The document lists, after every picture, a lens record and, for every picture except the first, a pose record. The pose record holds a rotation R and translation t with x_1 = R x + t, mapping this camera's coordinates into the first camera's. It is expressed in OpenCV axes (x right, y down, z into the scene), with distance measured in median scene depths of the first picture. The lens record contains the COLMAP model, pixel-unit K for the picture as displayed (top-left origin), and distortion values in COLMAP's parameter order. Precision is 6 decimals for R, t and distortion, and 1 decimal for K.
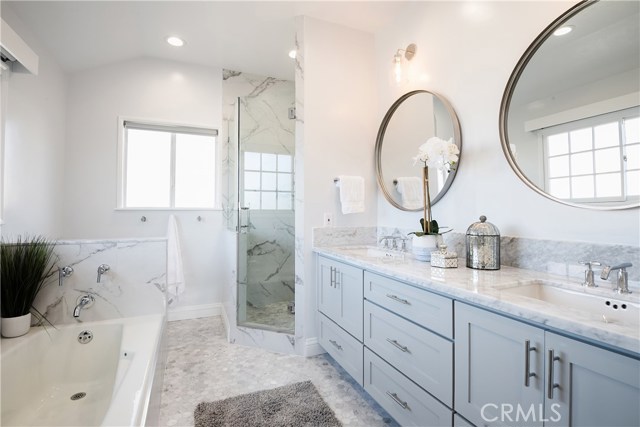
lens RADIAL K [[304.1, 0, 322.8], [0, 304.1, 207.4], [0, 0, 1]] dist [-0.023648, -0.004151]
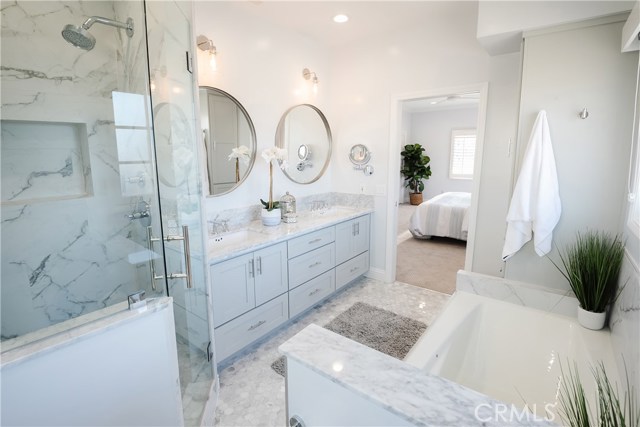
lens RADIAL K [[301.6, 0, 318.6], [0, 301.6, 213.4], [0, 0, 1]] dist [-0.005461, -0.000698]
pose [[-0.499155, -0.142019, 0.854795, -0.784804], [-0.019406, 0.988062, 0.152829, -0.099888], [-0.866295, 0.059697, -0.495952, 1.095978]]
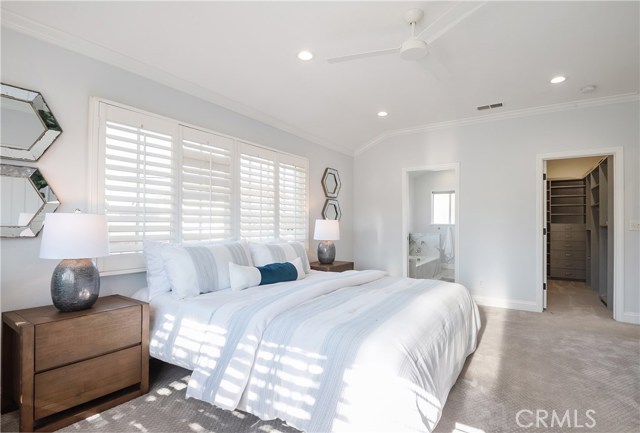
lens RADIAL K [[301.6, 0, 318.9], [0, 301.6, 219.6], [0, 0, 1]] dist [-0.005461, -0.000698]
pose [[0.520685, 0.002645, -0.853745, 1.449367], [0.007233, 0.999946, 0.007509, -0.084046], [0.853718, -0.010085, 0.520637, -1.658788]]
